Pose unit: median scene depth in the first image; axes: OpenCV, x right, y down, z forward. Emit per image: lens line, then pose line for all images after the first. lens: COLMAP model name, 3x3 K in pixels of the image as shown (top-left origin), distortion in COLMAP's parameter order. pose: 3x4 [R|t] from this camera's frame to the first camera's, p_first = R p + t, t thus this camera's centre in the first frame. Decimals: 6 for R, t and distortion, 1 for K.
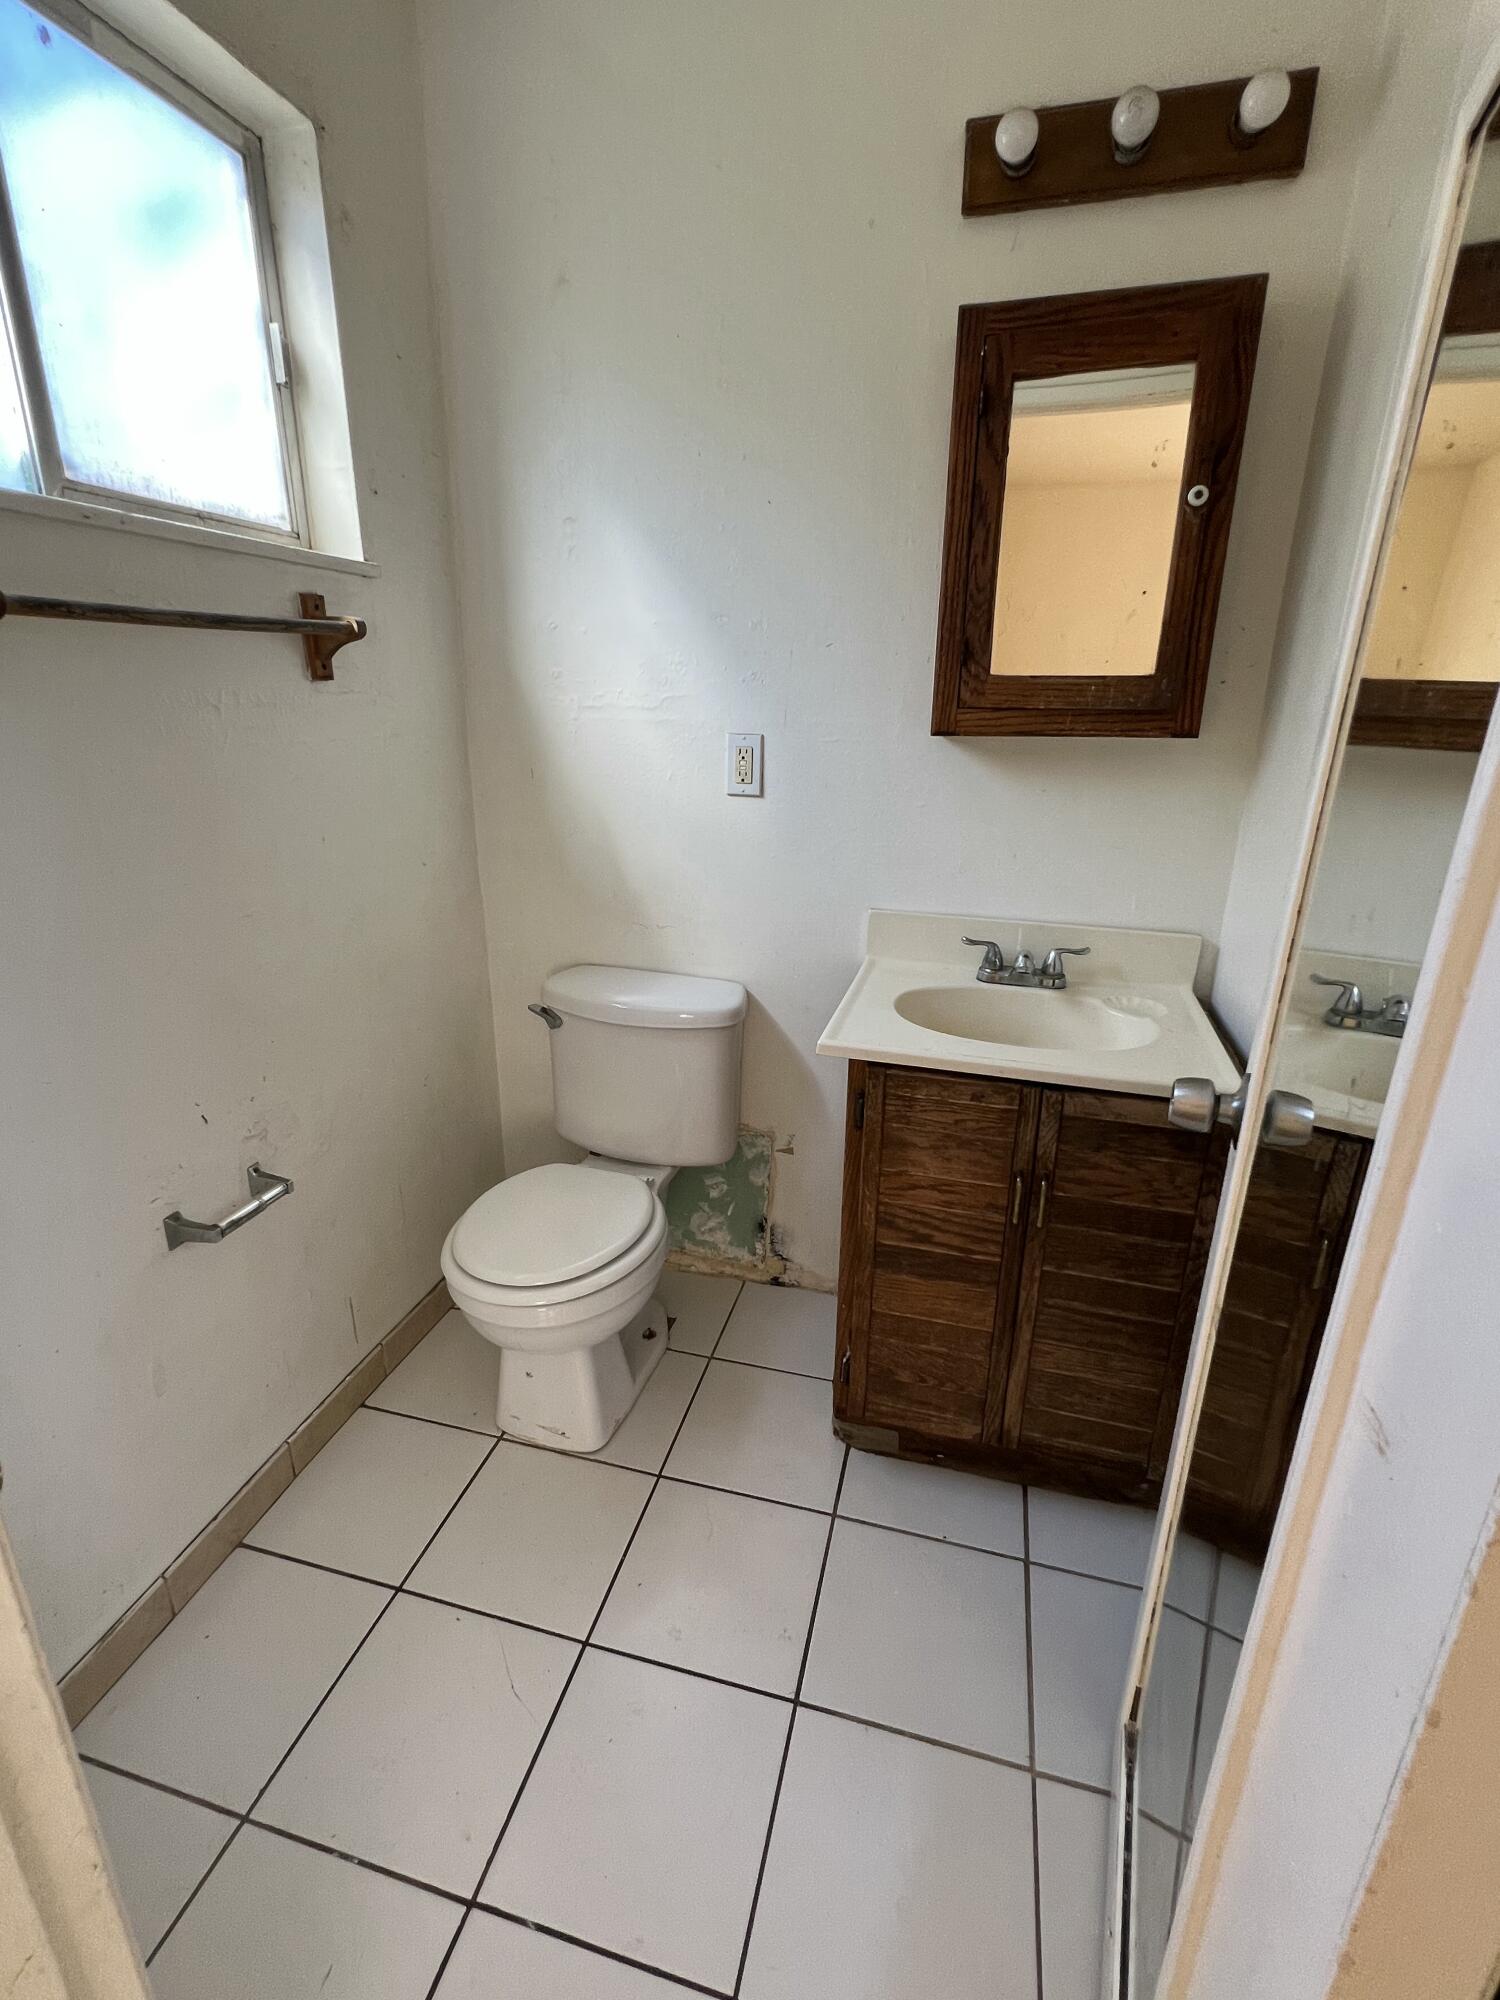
lens RADIAL K [[908.1, 0, 747.0], [0, 908.1, 998.1], [0, 0, 1]] dist [-0.000827, 0.000484]
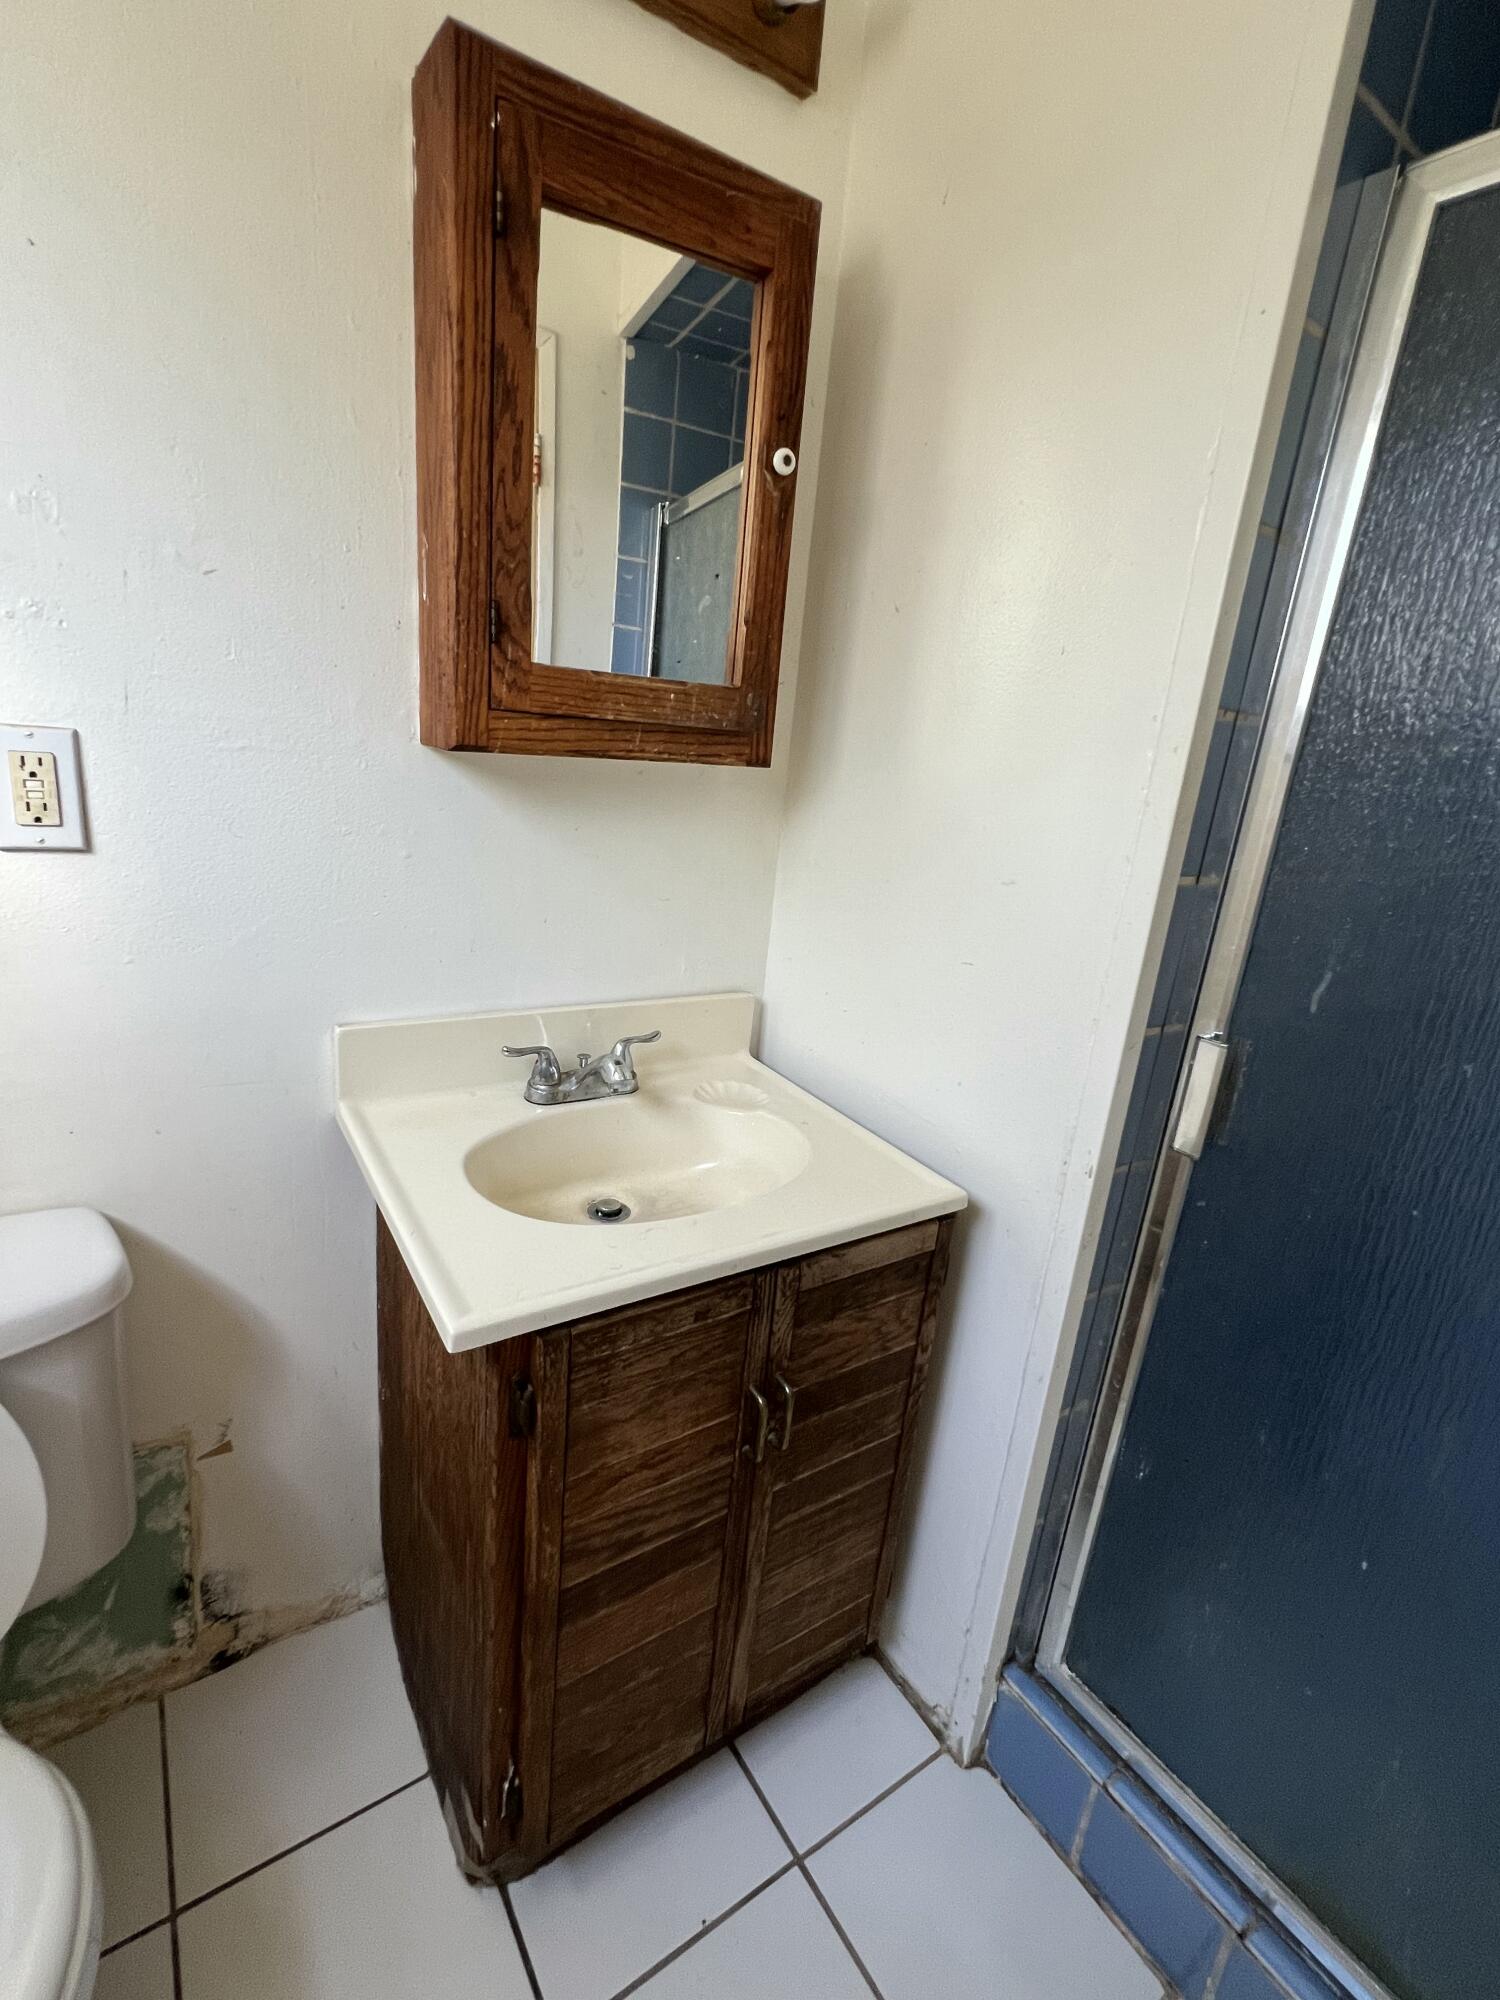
lens RADIAL K [[908.1, 0, 736.0], [0, 908.1, 994.4], [0, 0, 1]] dist [-0.000827, 0.000484]
pose [[0.657219, -0.162665, 0.735937, -0.159955], [0.157058, 0.984555, 0.077359, -0.150334], [-0.737154, 0.064743, 0.672616, 0.474912]]
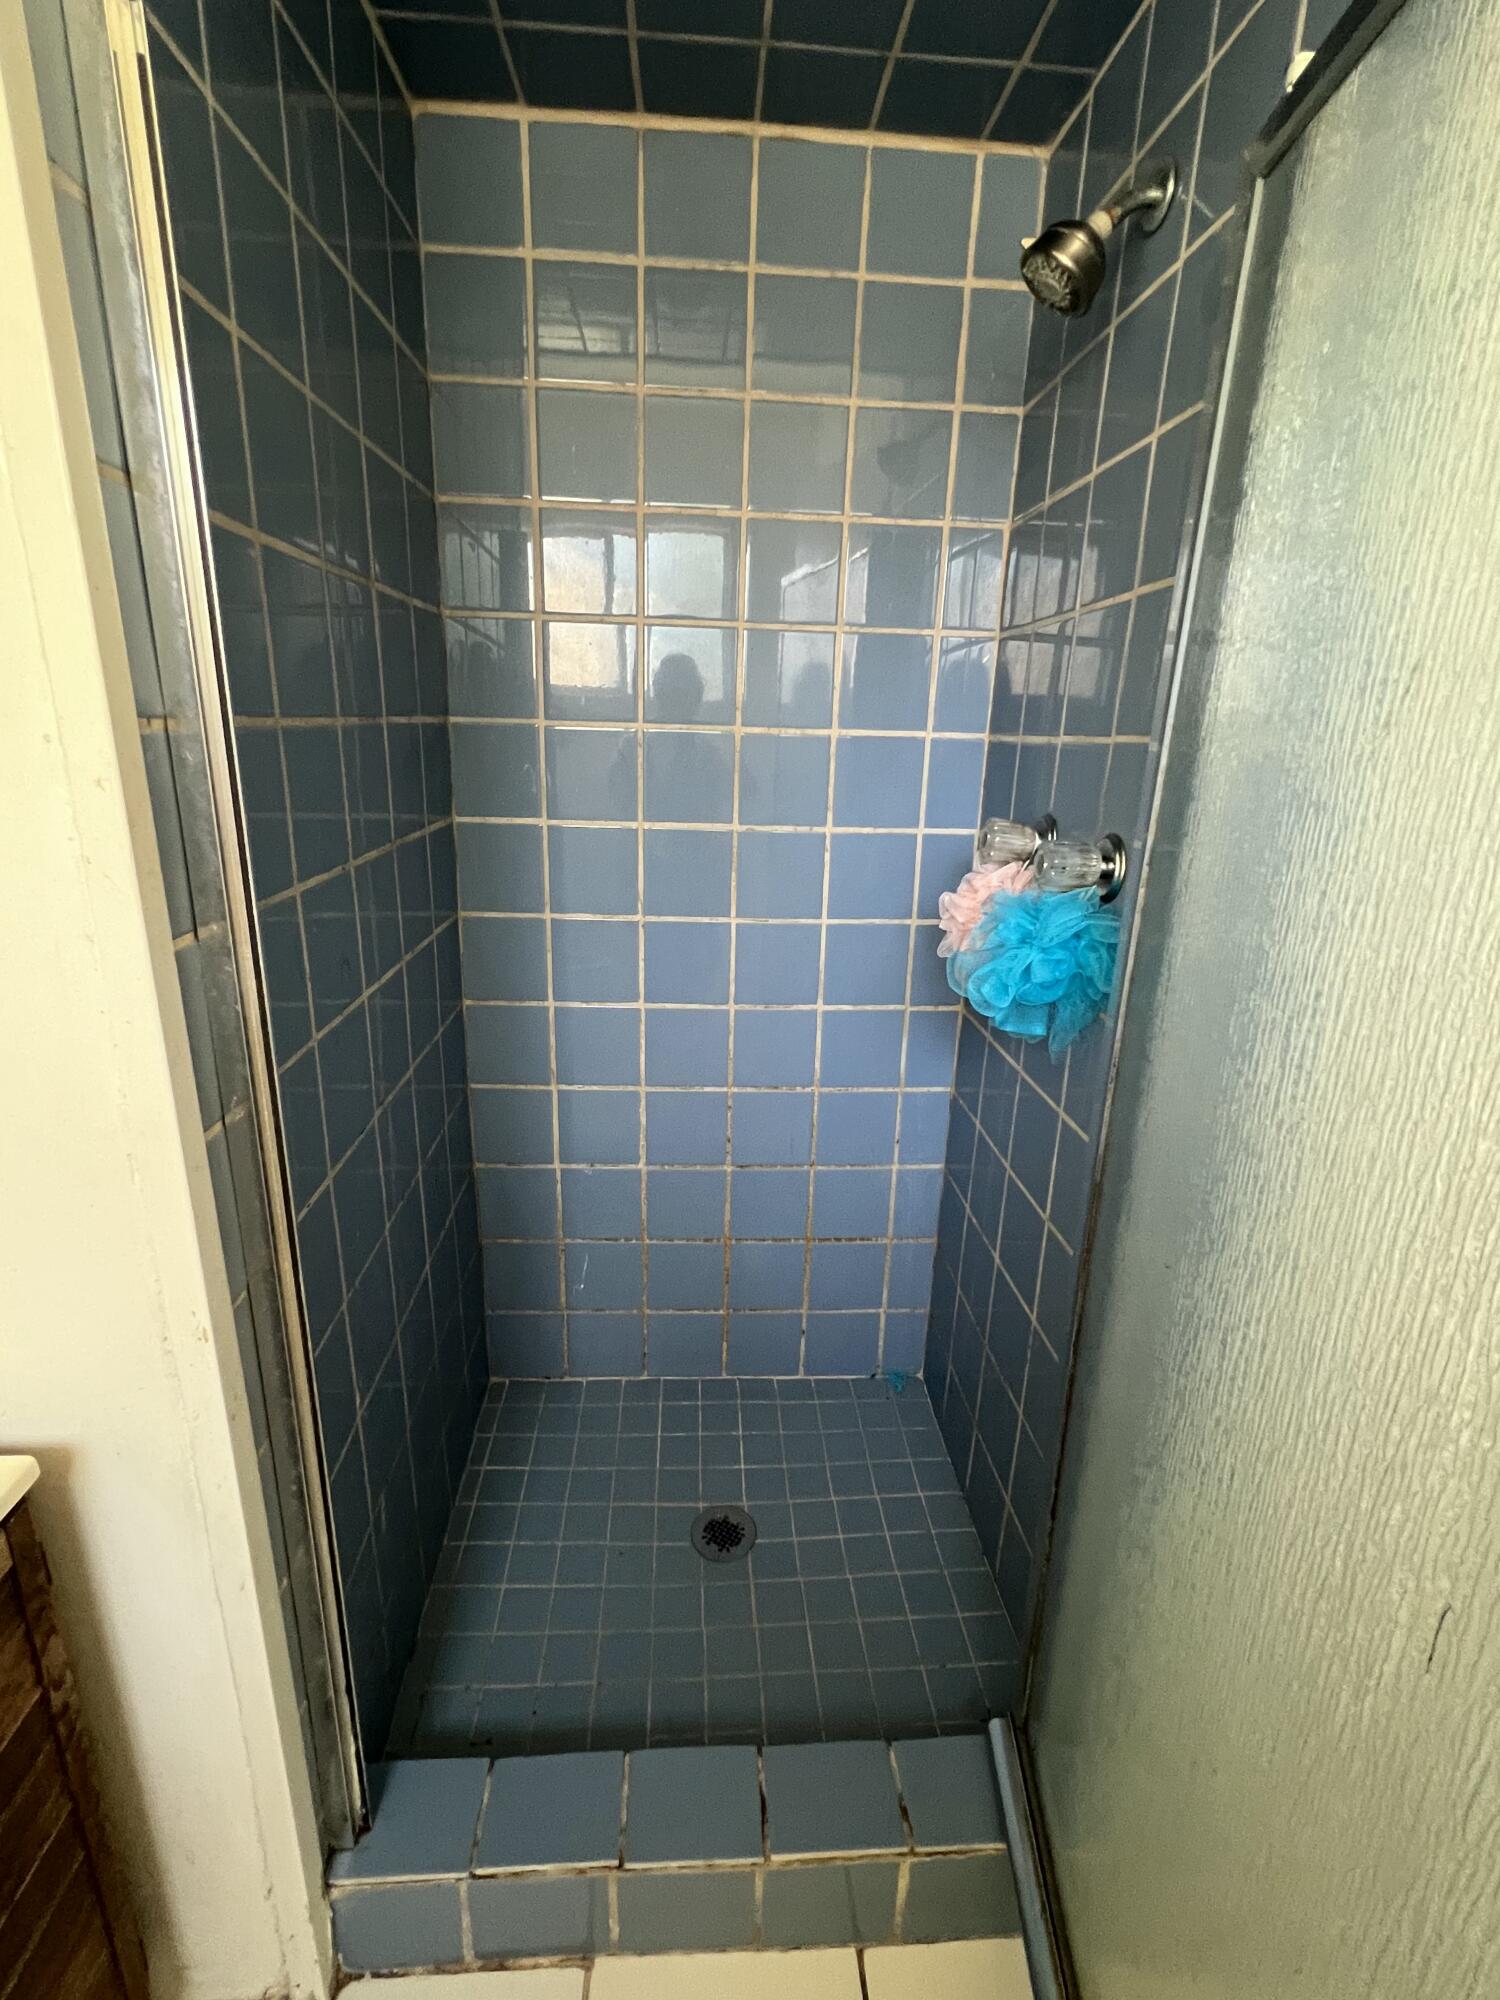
lens RADIAL K [[908.1, 0, 745.6], [0, 908.1, 1001.0], [0, 0, 1]] dist [-0.000827, 0.000484]
pose [[-0.317226, -0.289603, 0.903049, -0.024063], [0.271744, 0.884544, 0.379127, -0.202116], [-0.908583, 0.365667, -0.201903, 0.498992]]
